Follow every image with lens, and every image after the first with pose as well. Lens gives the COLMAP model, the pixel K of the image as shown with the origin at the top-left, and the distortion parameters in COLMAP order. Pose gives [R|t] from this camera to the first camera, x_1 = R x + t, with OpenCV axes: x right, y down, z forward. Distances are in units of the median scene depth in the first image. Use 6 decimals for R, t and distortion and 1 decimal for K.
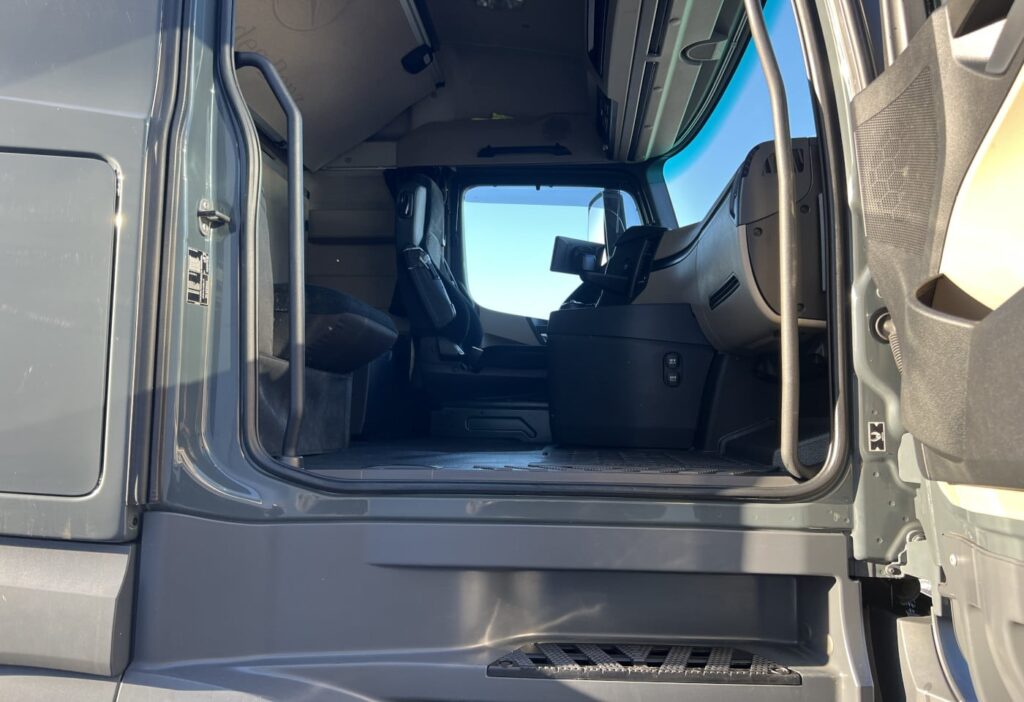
lens RADIAL K [[766.9, 0, 516.6], [0, 766.9, 350.2], [0, 0, 1]] dist [0.042065, -0.044696]
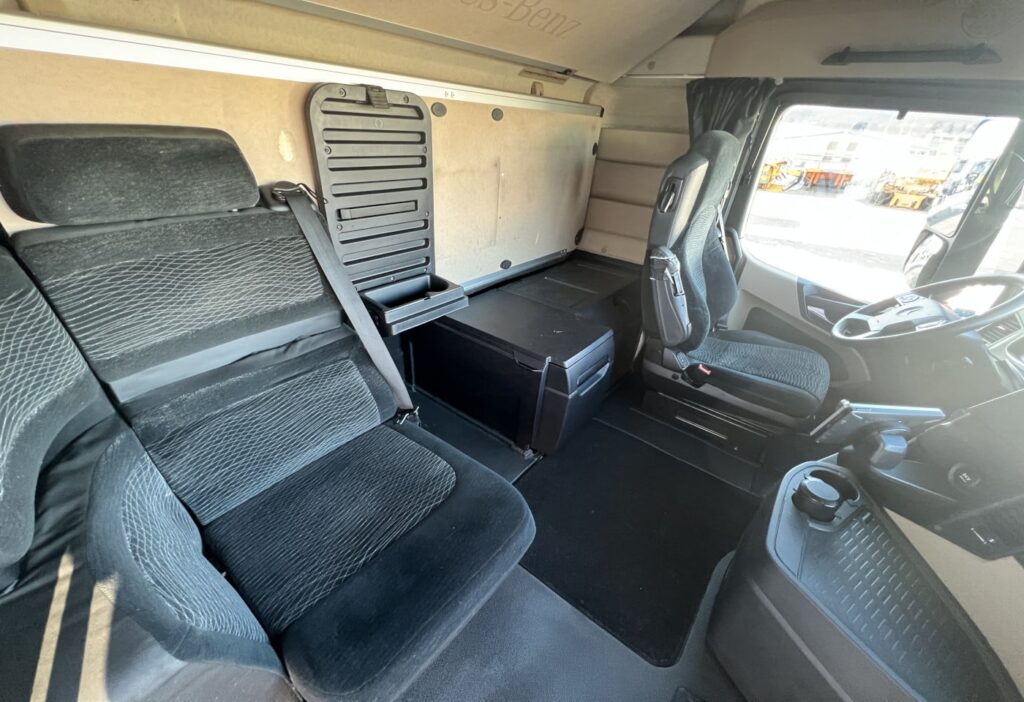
lens RADIAL K [[390.7, 0, 507.9], [0, 390.7, 349.0], [0, 0, 1]] dist [0.000744, 0.000241]
pose [[0.816811, 0.348504, -0.459744, -0.028952], [-0.017917, 0.811855, 0.583585, -0.242220], [0.576627, -0.468441, 0.669376, 0.438977]]
